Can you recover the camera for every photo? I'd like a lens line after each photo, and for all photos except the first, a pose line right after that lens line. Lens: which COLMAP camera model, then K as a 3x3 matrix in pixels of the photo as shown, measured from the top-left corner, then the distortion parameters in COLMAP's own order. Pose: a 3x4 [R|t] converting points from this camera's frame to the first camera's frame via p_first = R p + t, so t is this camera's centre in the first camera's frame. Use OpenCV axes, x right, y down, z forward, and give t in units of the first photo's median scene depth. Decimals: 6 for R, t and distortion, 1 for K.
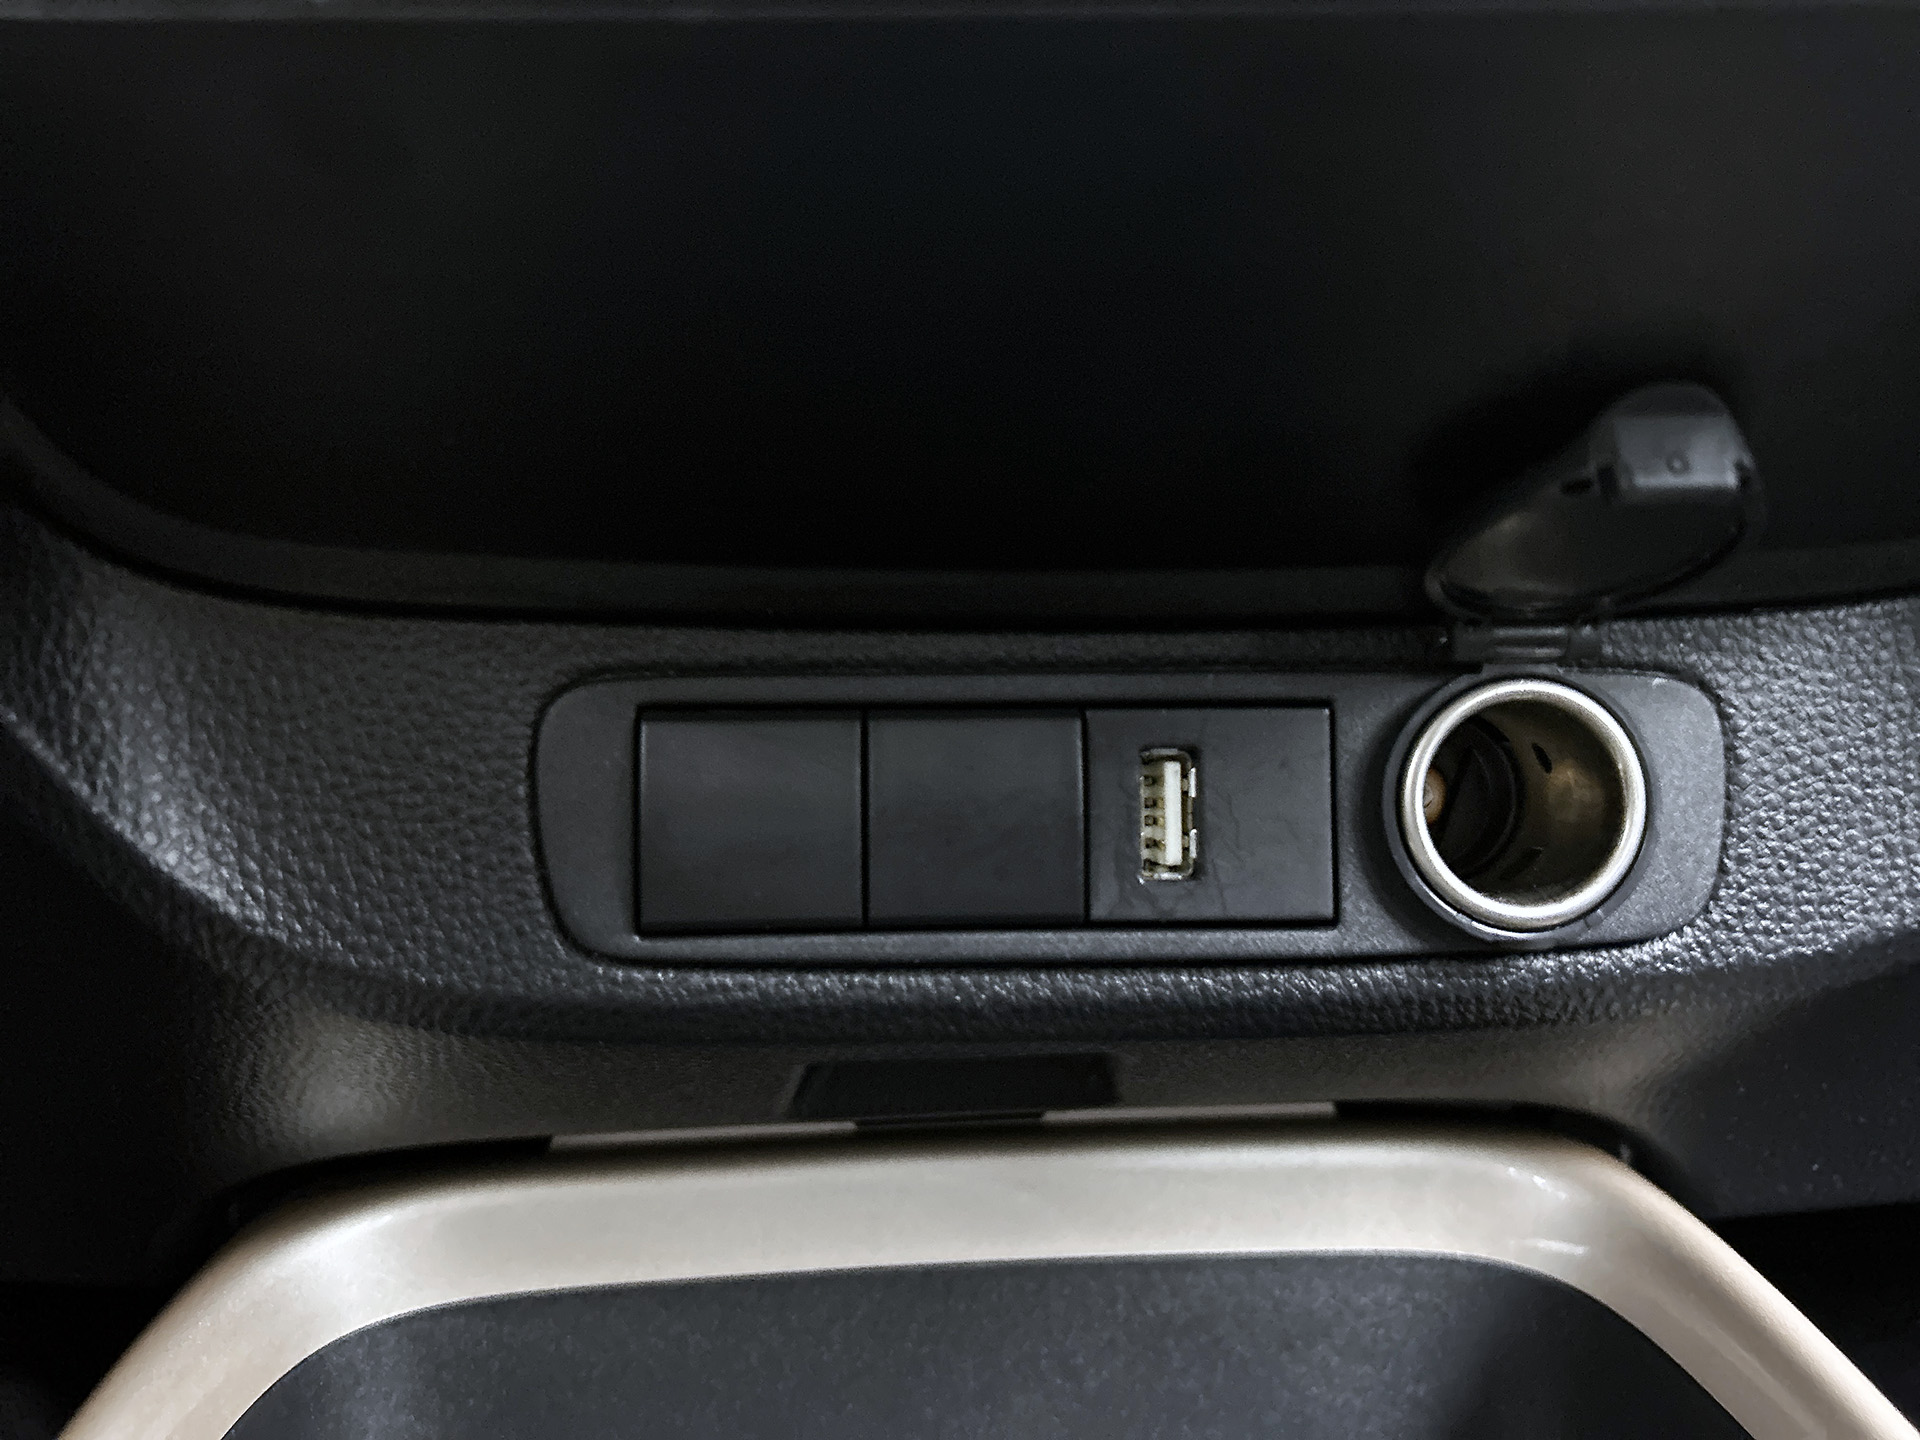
lens RADIAL K [[1467.0, 0, 948.6], [0, 1467.0, 724.5], [0, 0, 1]] dist [0.040371, -0.037669]
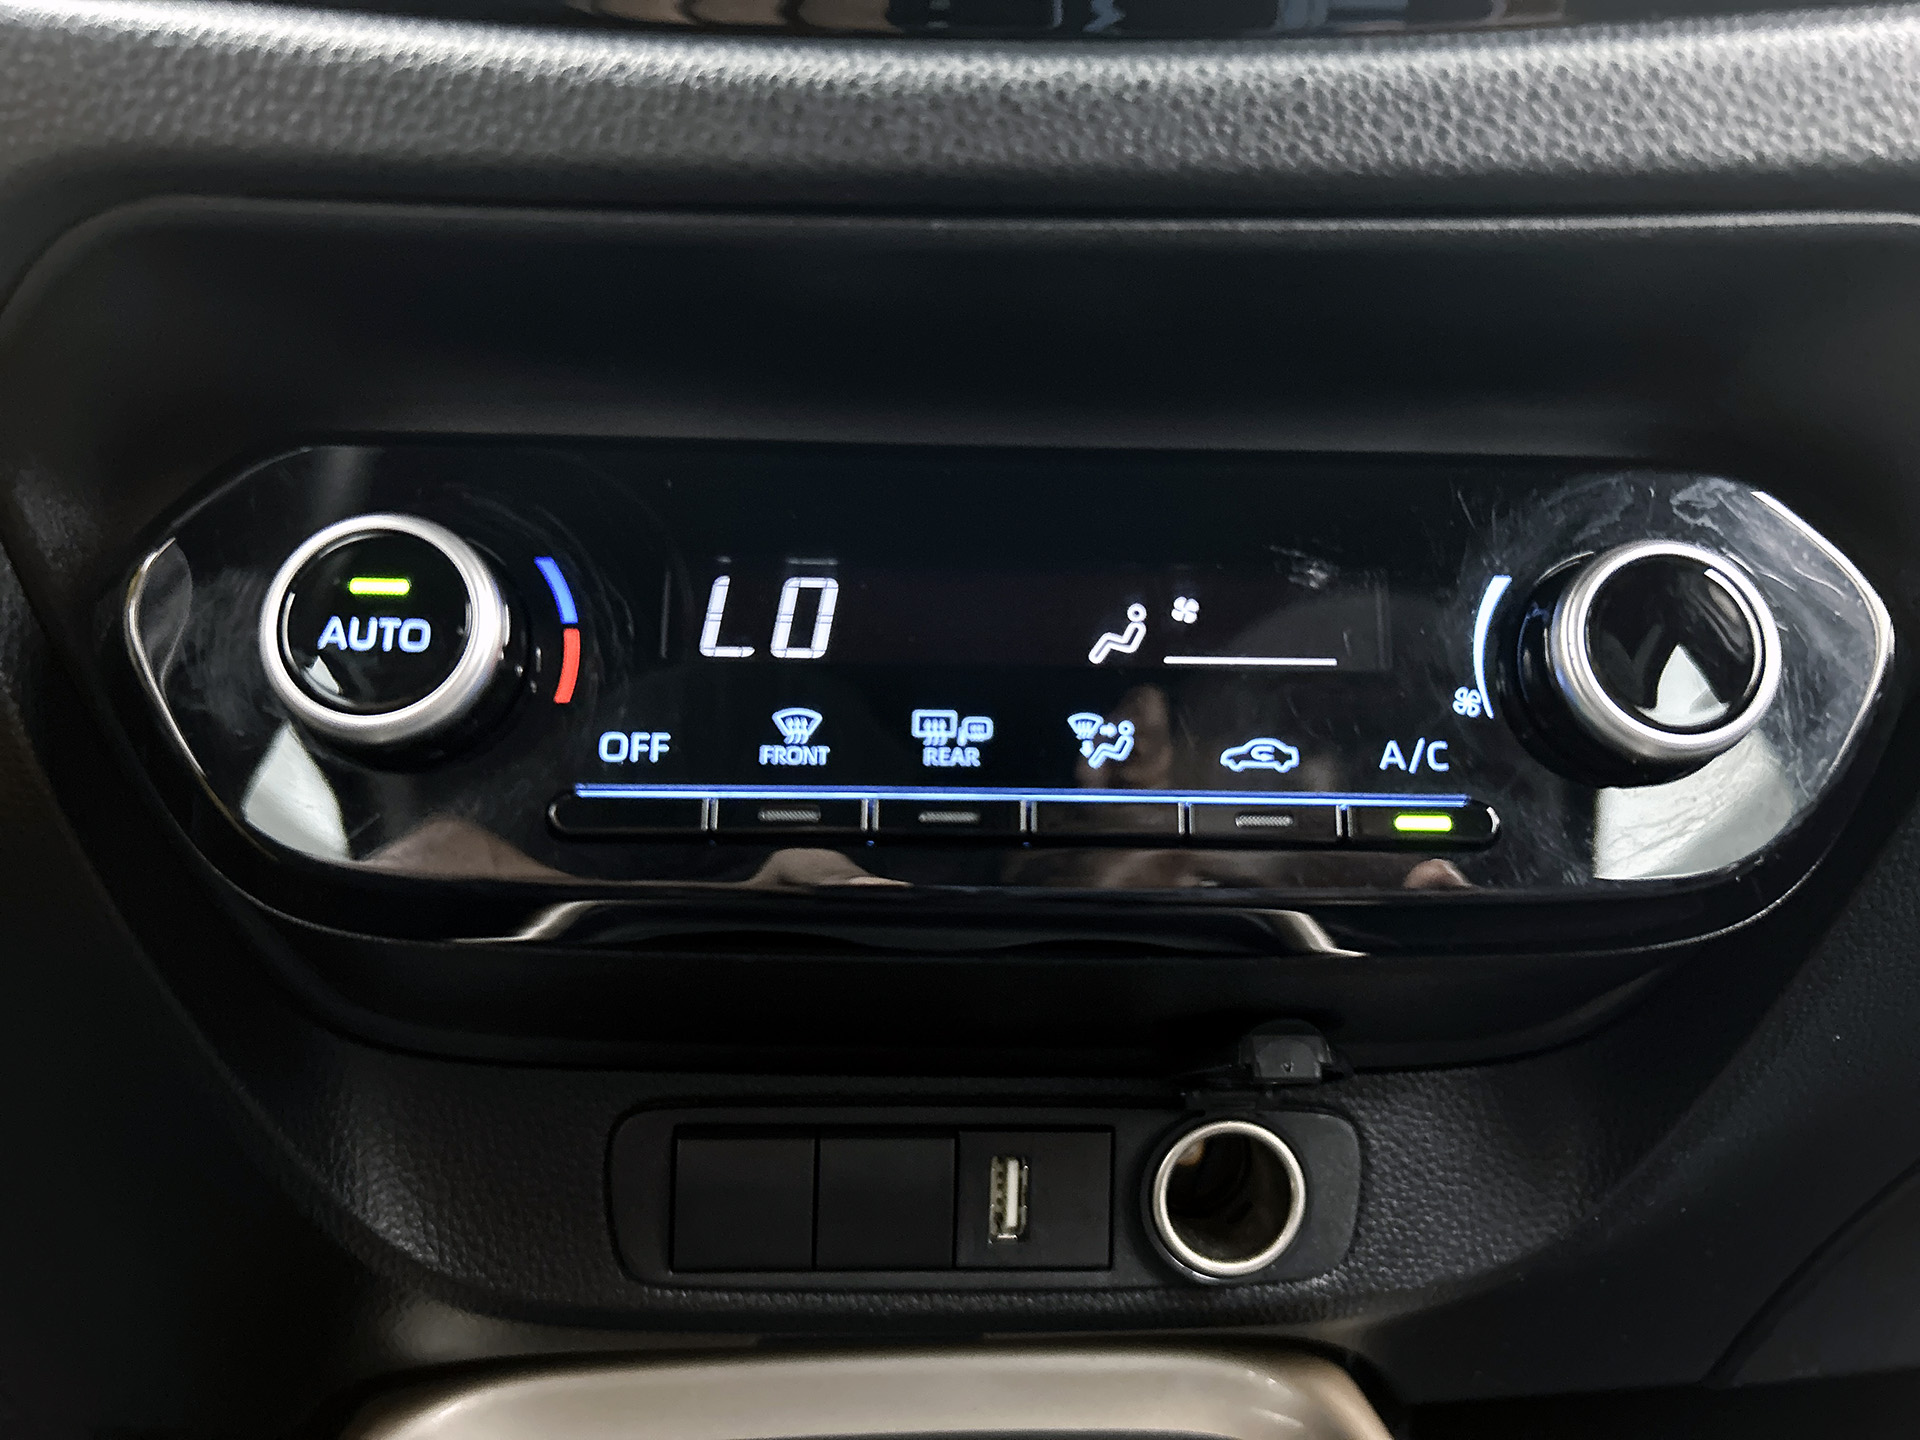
lens RADIAL K [[1467.0, 0, 968.7], [0, 1467.0, 716.7], [0, 0, 1]] dist [0.040371, -0.037669]
pose [[0.999062, 0.035710, 0.024483, 0.049637], [-0.036260, 0.999092, 0.022380, -0.491835], [-0.023662, -0.023246, 0.999450, -0.577474]]
